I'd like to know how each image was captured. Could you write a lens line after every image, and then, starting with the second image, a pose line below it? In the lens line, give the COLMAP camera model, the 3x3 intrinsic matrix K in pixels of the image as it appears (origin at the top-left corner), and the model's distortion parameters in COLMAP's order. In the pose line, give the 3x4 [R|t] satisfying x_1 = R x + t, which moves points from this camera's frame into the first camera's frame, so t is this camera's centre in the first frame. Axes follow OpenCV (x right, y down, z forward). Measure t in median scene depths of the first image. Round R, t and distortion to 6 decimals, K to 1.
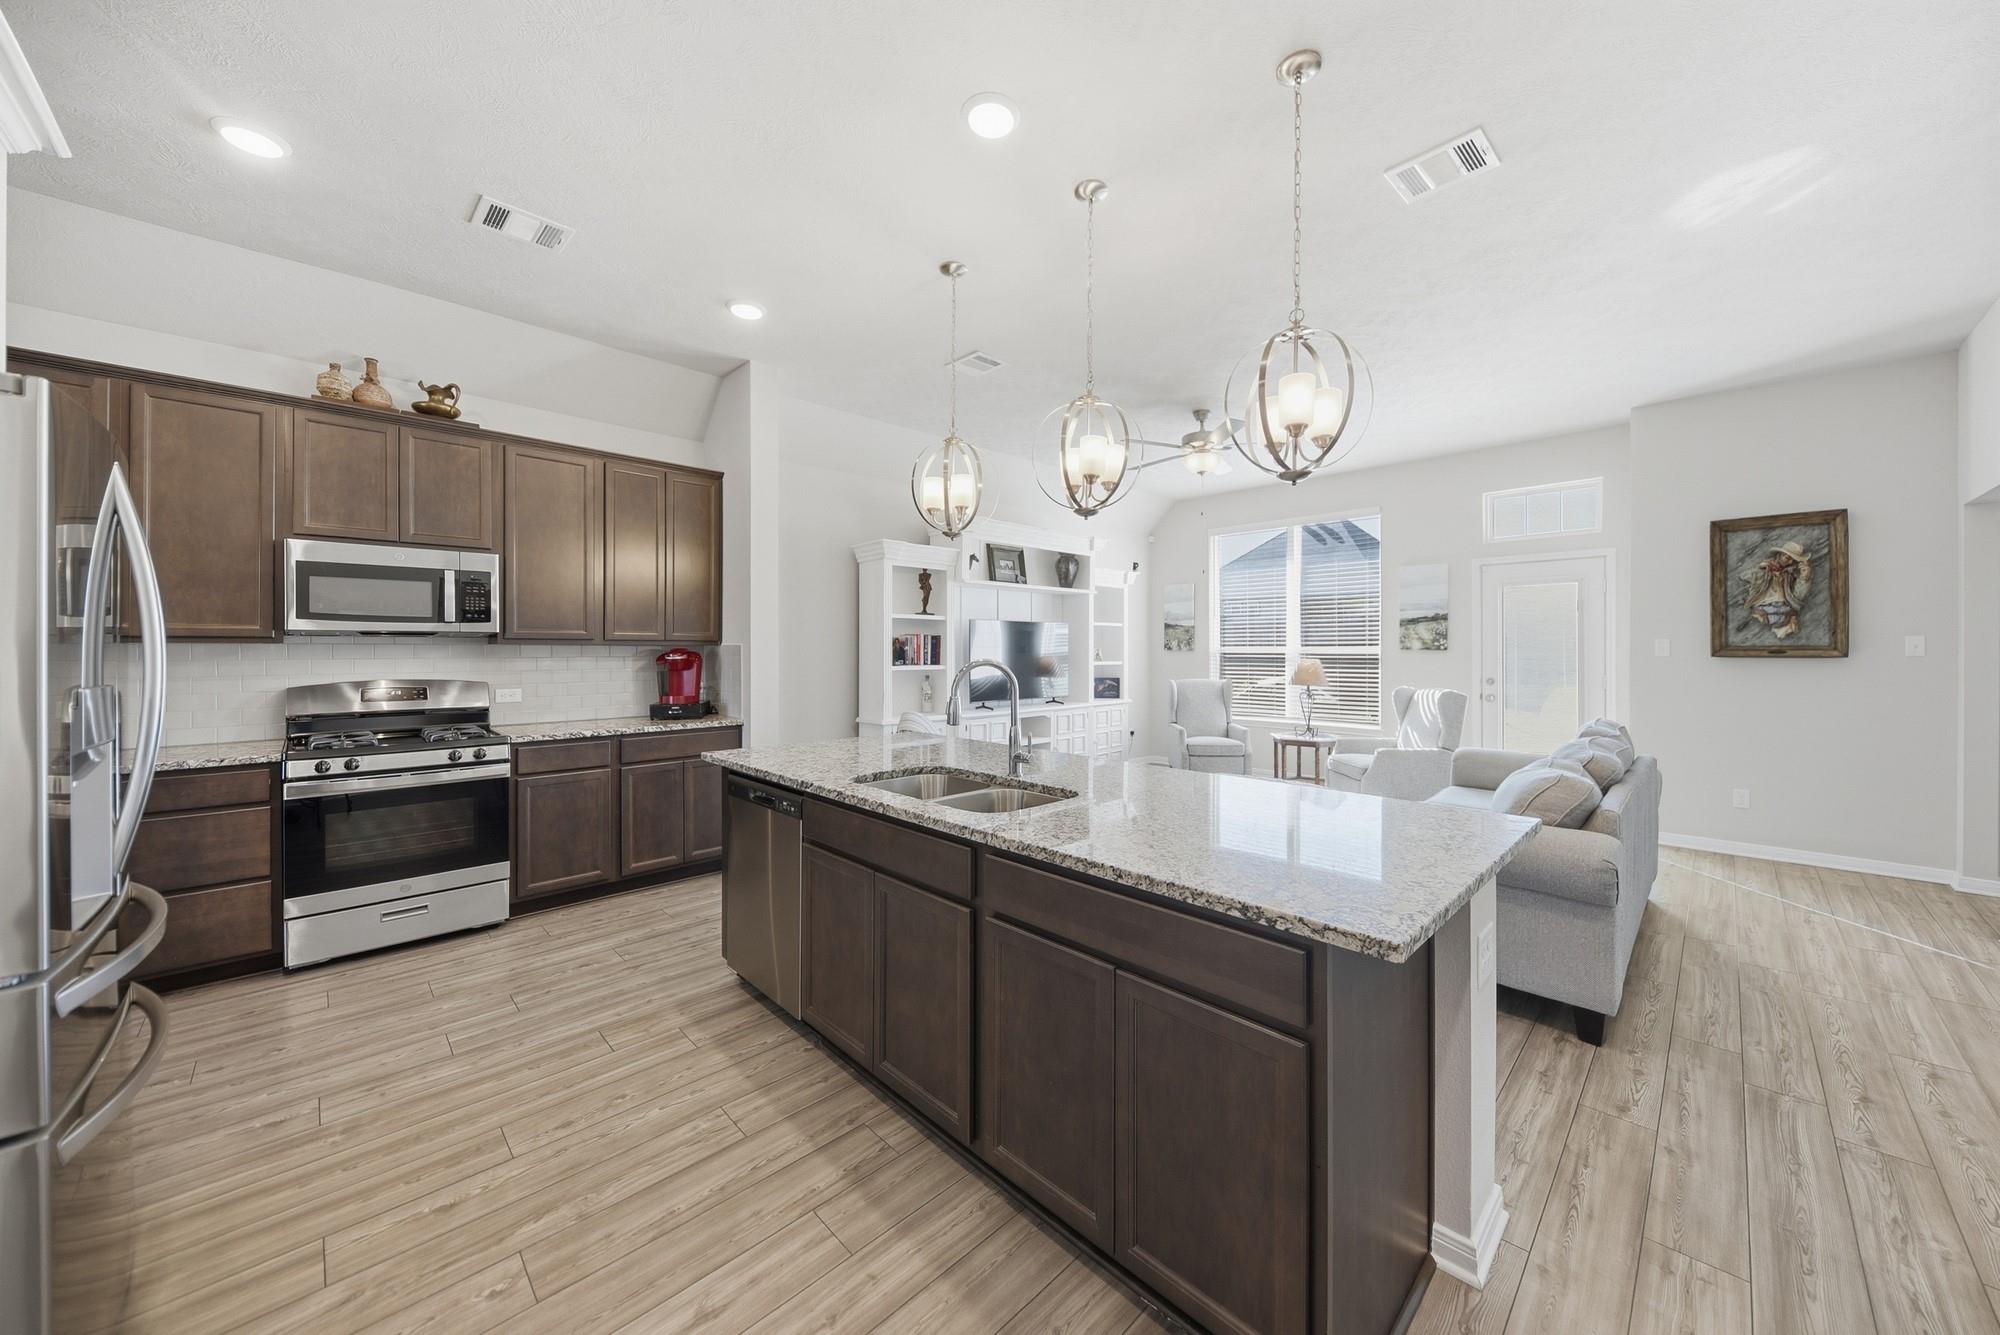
lens RADIAL K [[701.8, 0, 1028.7], [0, 701.8, 650.2], [0, 0, 1]] dist [0.009414, -0.004807]
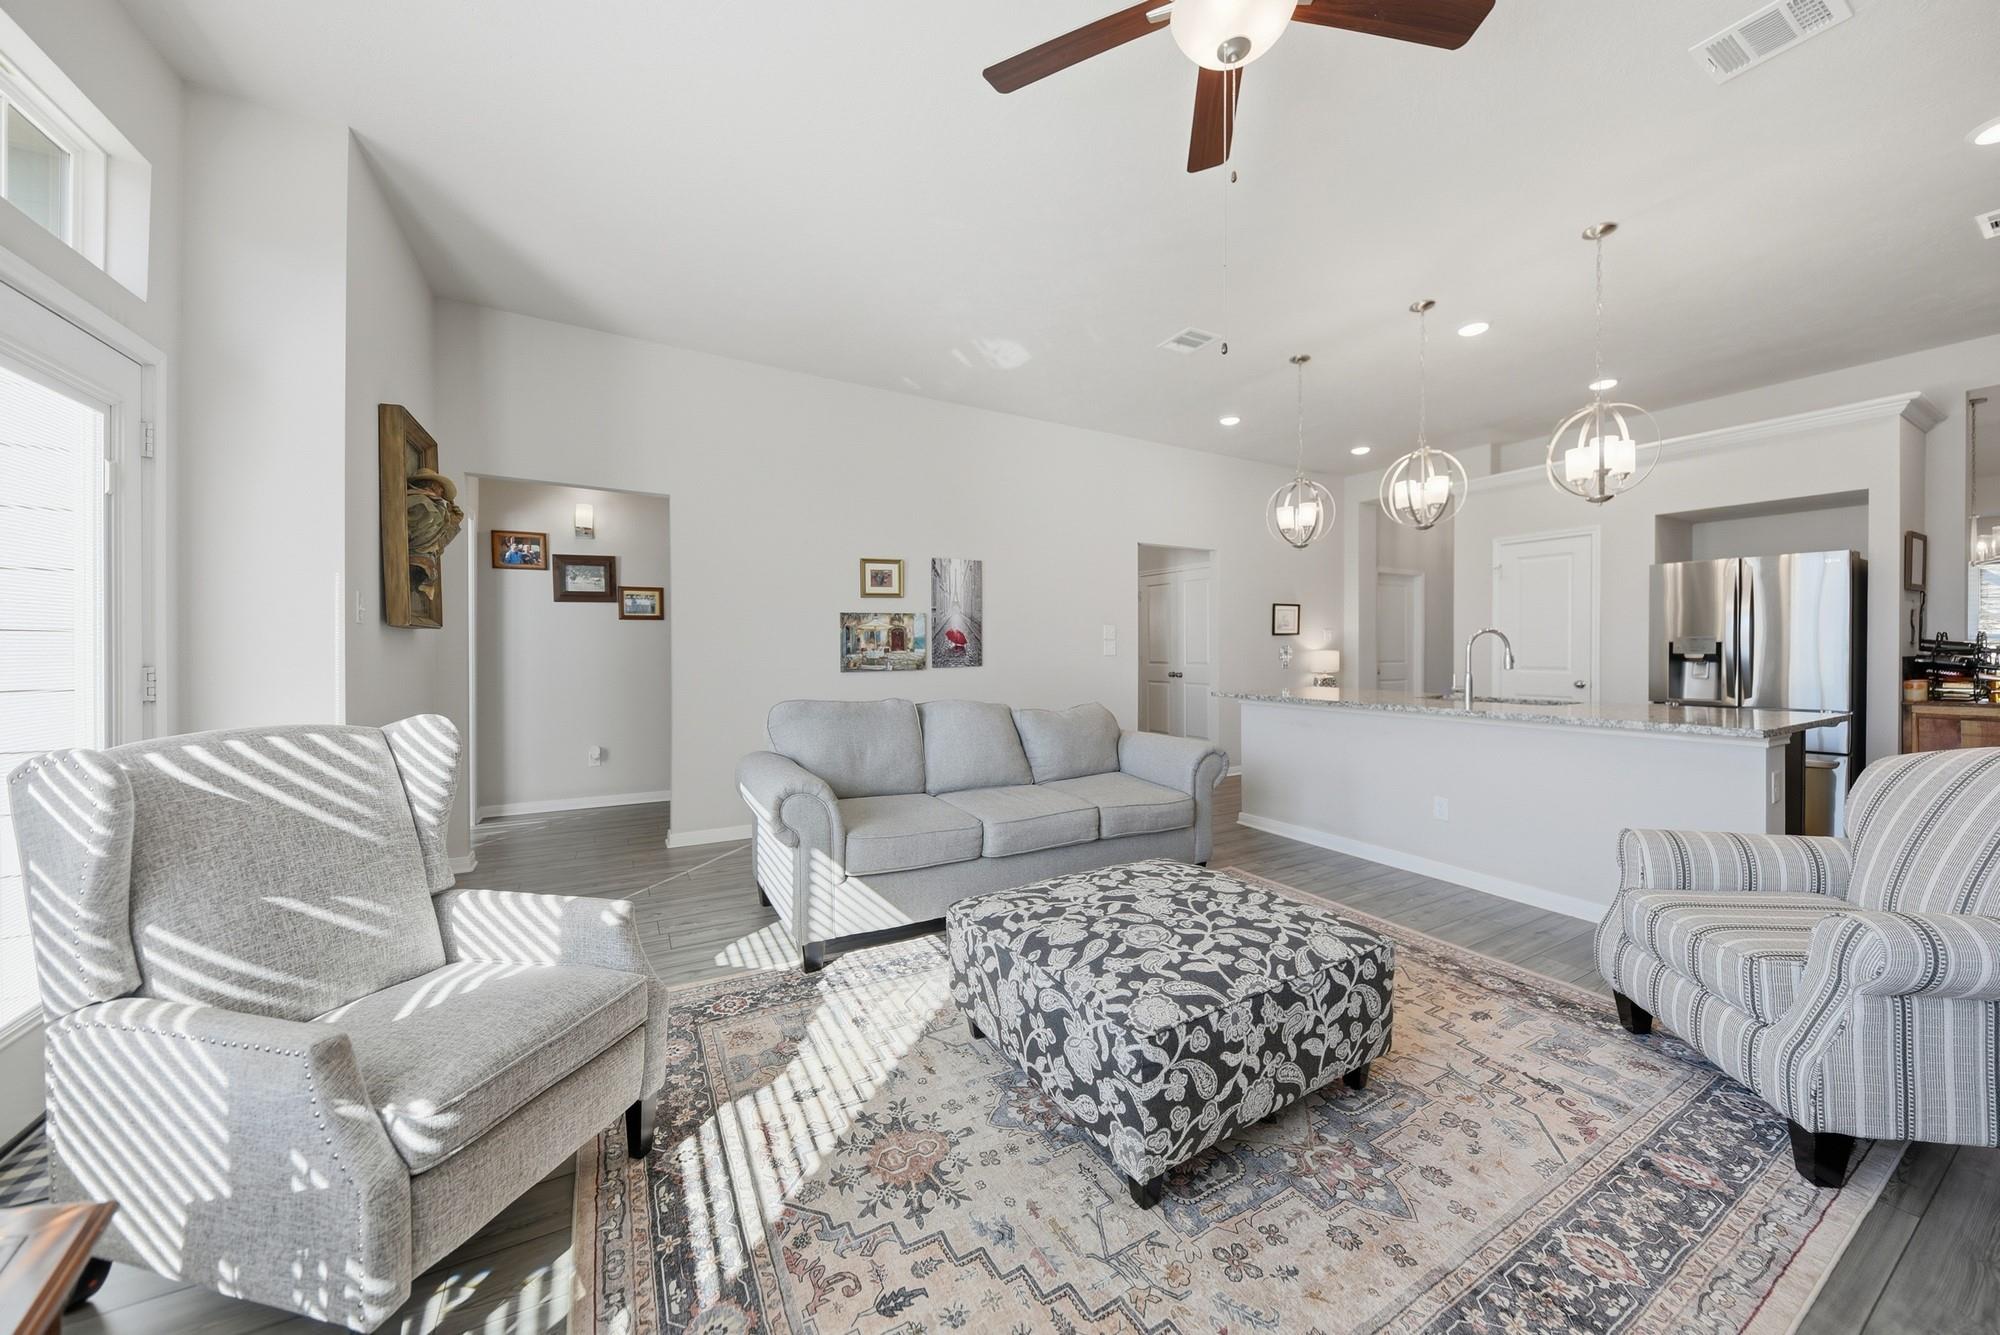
lens RADIAL K [[701.8, 0, 1028.7], [0, 701.8, 650.2], [0, 0, 1]] dist [0.009414, -0.004807]
pose [[-0.966647, -0.001867, 0.256105, 0.276925], [-0.000585, 0.999987, 0.005083, 0.028225], [-0.256111, 0.004763, -0.966636, 1.455950]]
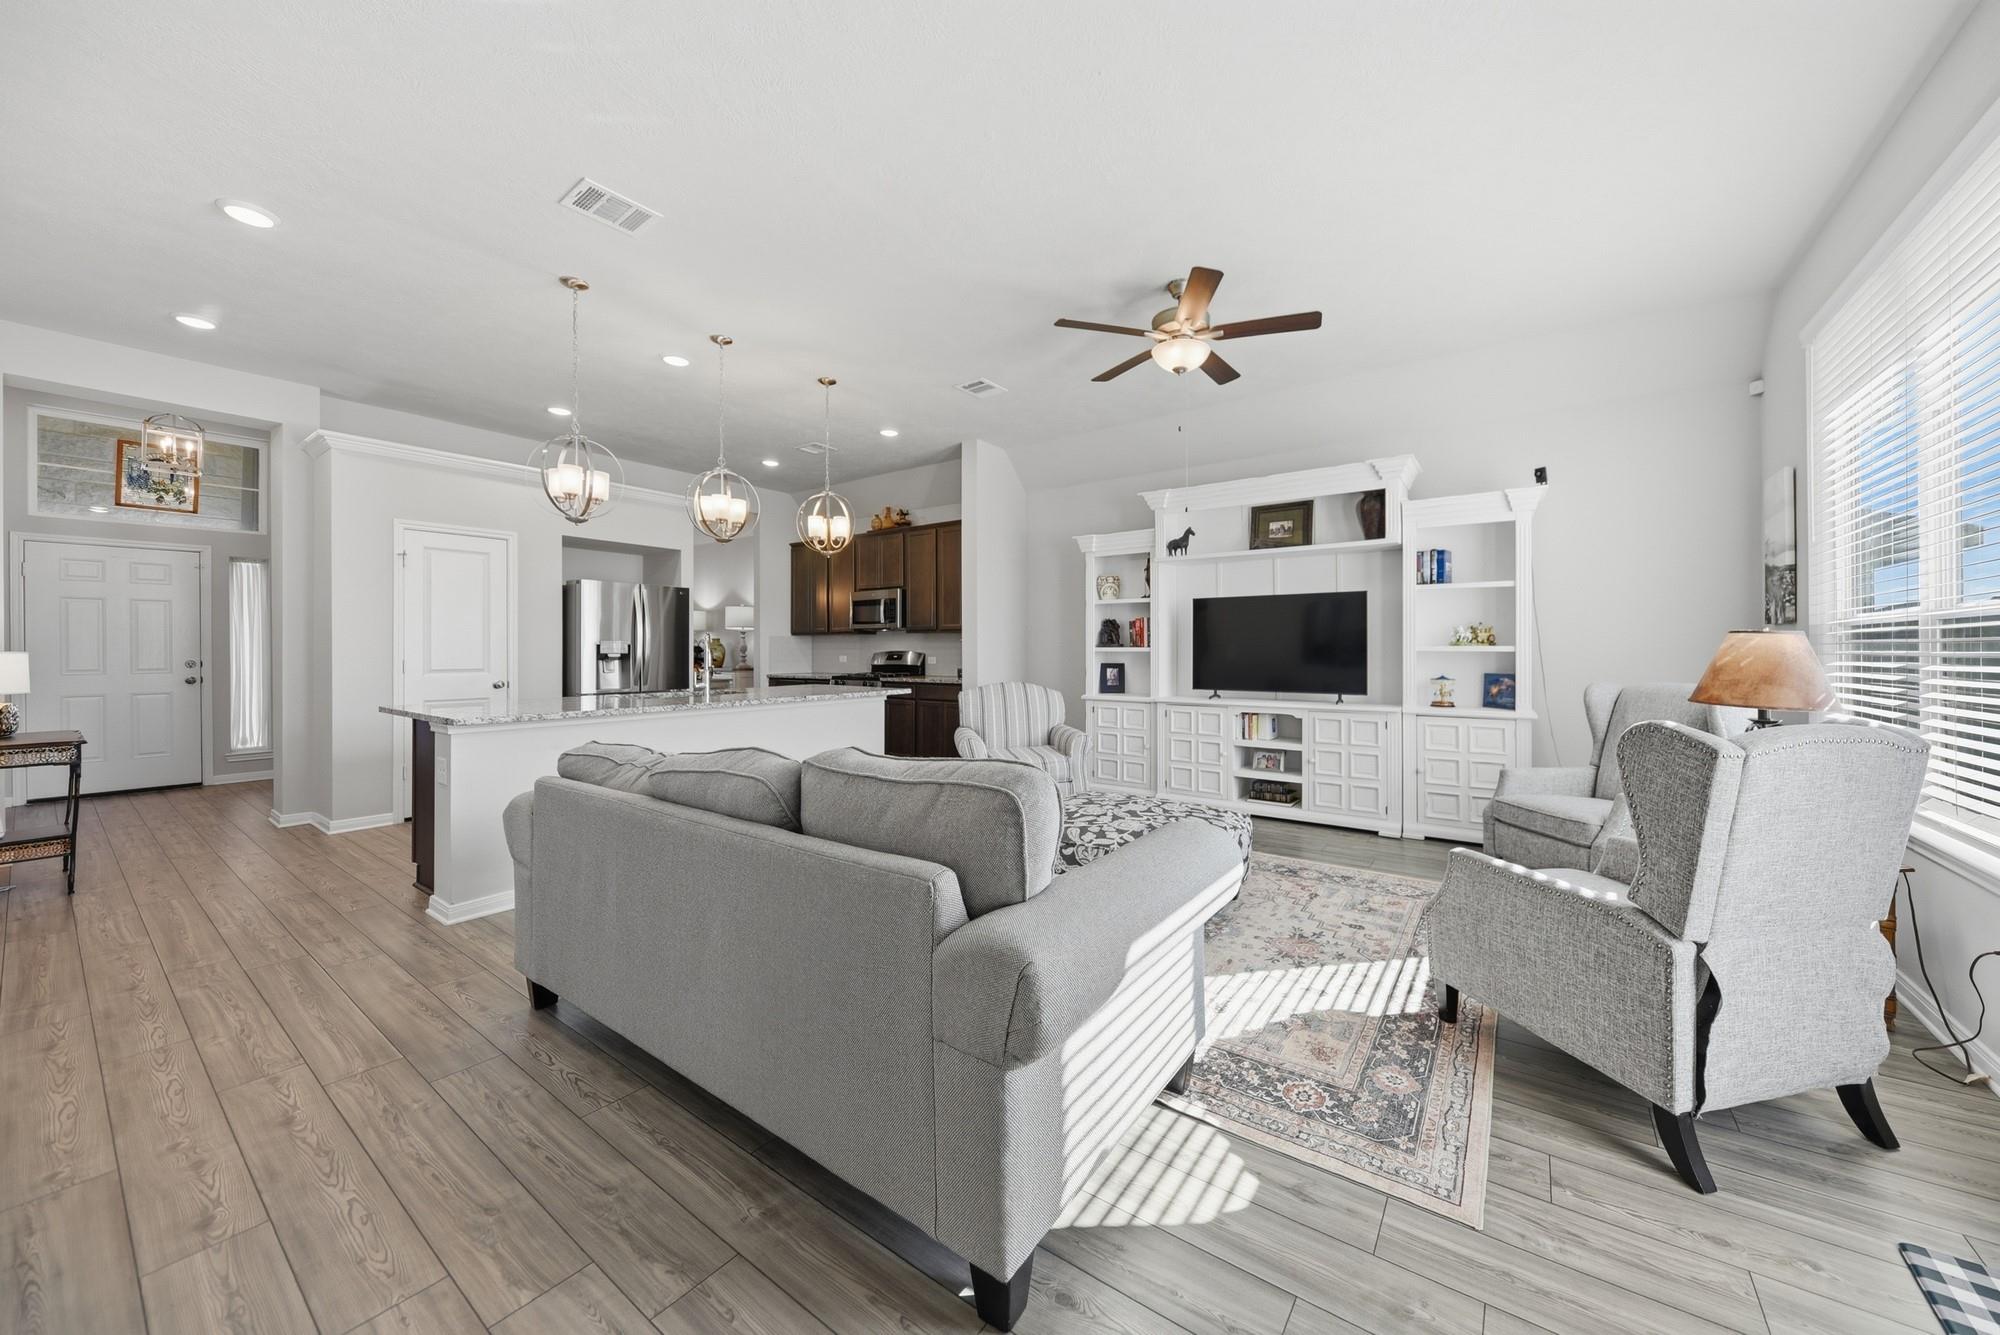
lens RADIAL K [[701.8, 0, 1028.7], [0, 701.8, 650.2], [0, 0, 1]] dist [0.009414, -0.004807]
pose [[0.165955, -0.000128, -0.986133, 0.992893], [-0.000883, 1.000000, -0.000278, 0.030794], [0.986133, 0.000916, 0.165955, 0.793510]]
